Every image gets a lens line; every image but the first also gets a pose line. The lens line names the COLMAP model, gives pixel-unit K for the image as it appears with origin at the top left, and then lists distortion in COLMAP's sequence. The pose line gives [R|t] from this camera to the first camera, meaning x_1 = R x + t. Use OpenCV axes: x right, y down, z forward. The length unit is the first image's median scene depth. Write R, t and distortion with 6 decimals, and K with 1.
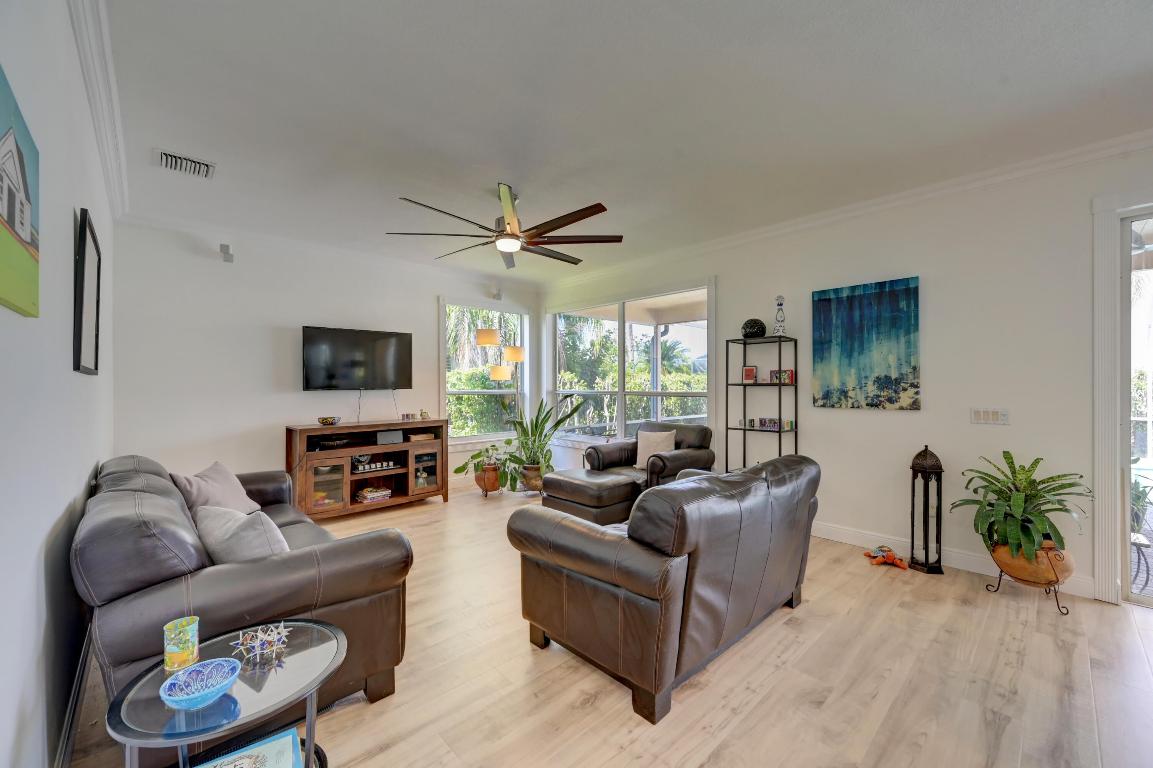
lens RADIAL K [[463.1, 0, 576.5], [0, 463.1, 384.0], [0, 0, 1]] dist [-0.000328, -0.000033]
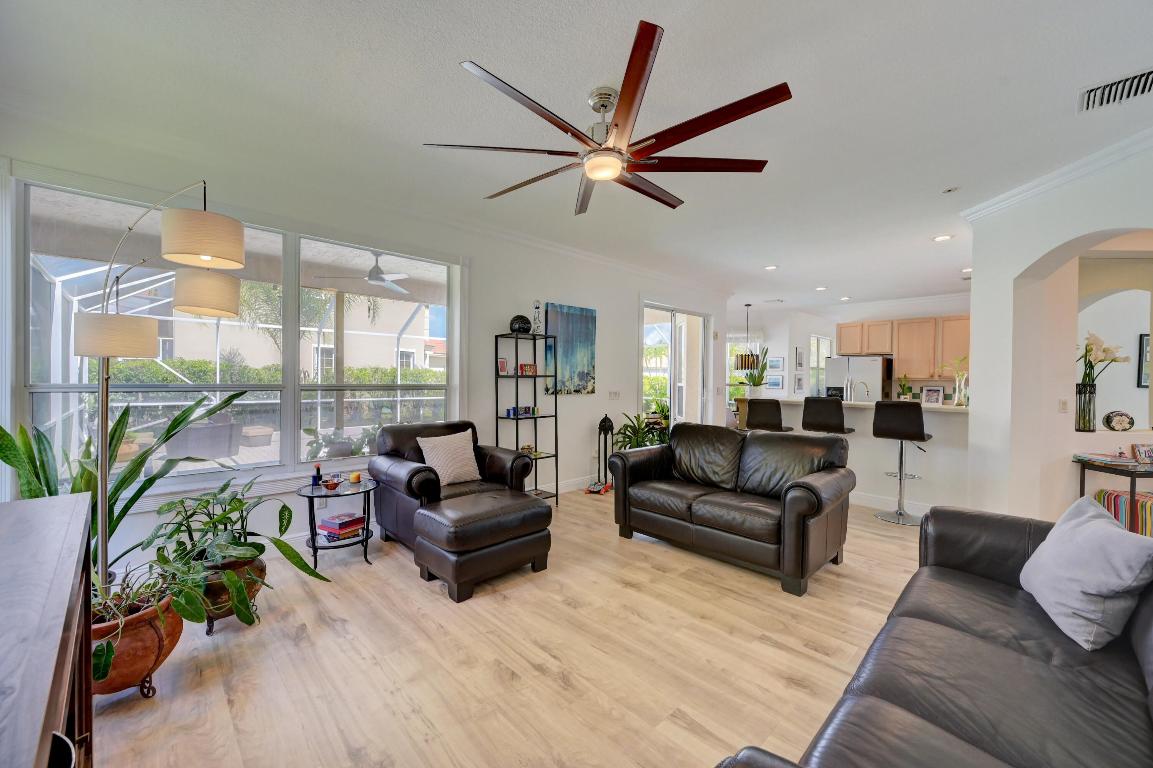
lens RADIAL K [[439.9, 0, 576.9], [0, 439.9, 372.4], [0, 0, 1]] dist [-0.000888, -0.000092]
pose [[-0.031972, 0.006930, 0.999465, -0.613385], [-0.009936, 0.999924, -0.007251, -0.003431], [-0.999439, -0.010162, -0.031901, 0.874132]]
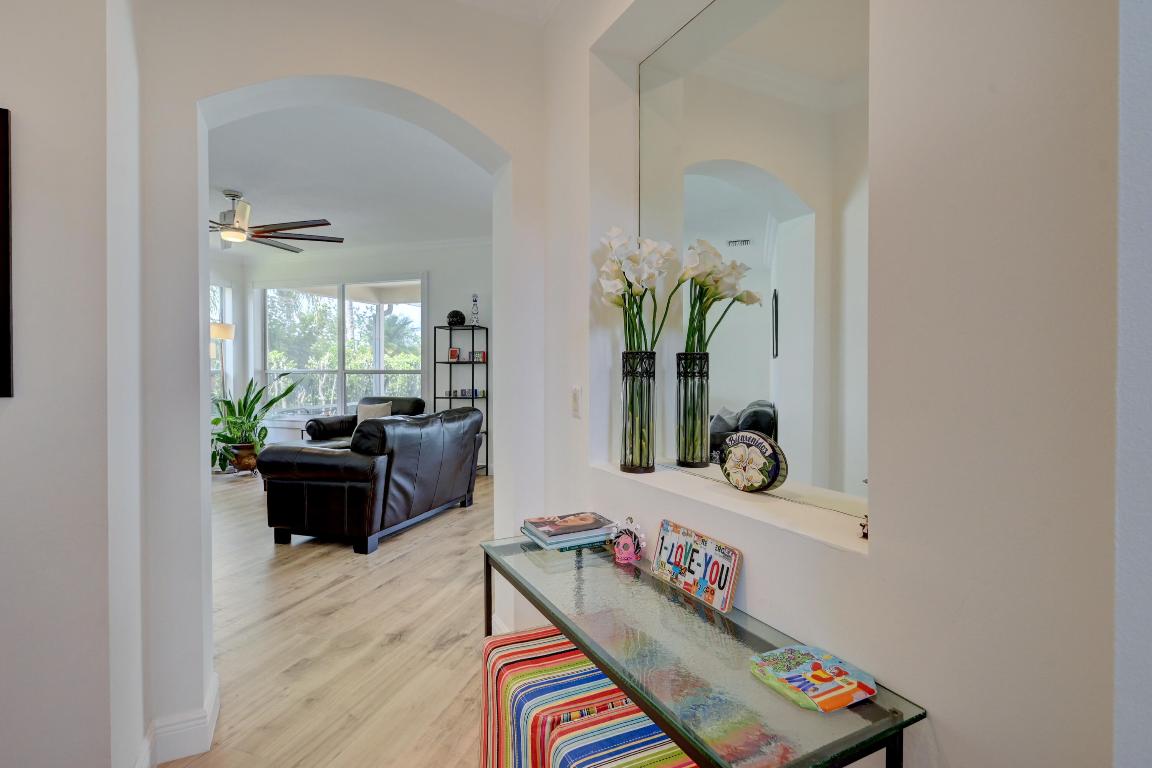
lens RADIAL K [[558.6, 0, 580.2], [0, 558.6, 372.4], [0, 0, 1]] dist [0.004051, 0.000376]
pose [[0.874259, -0.003824, 0.485444, -0.059290], [-0.000161, 0.999967, 0.008168, 0.015131], [-0.485459, -0.007219, 0.874229, -0.484677]]
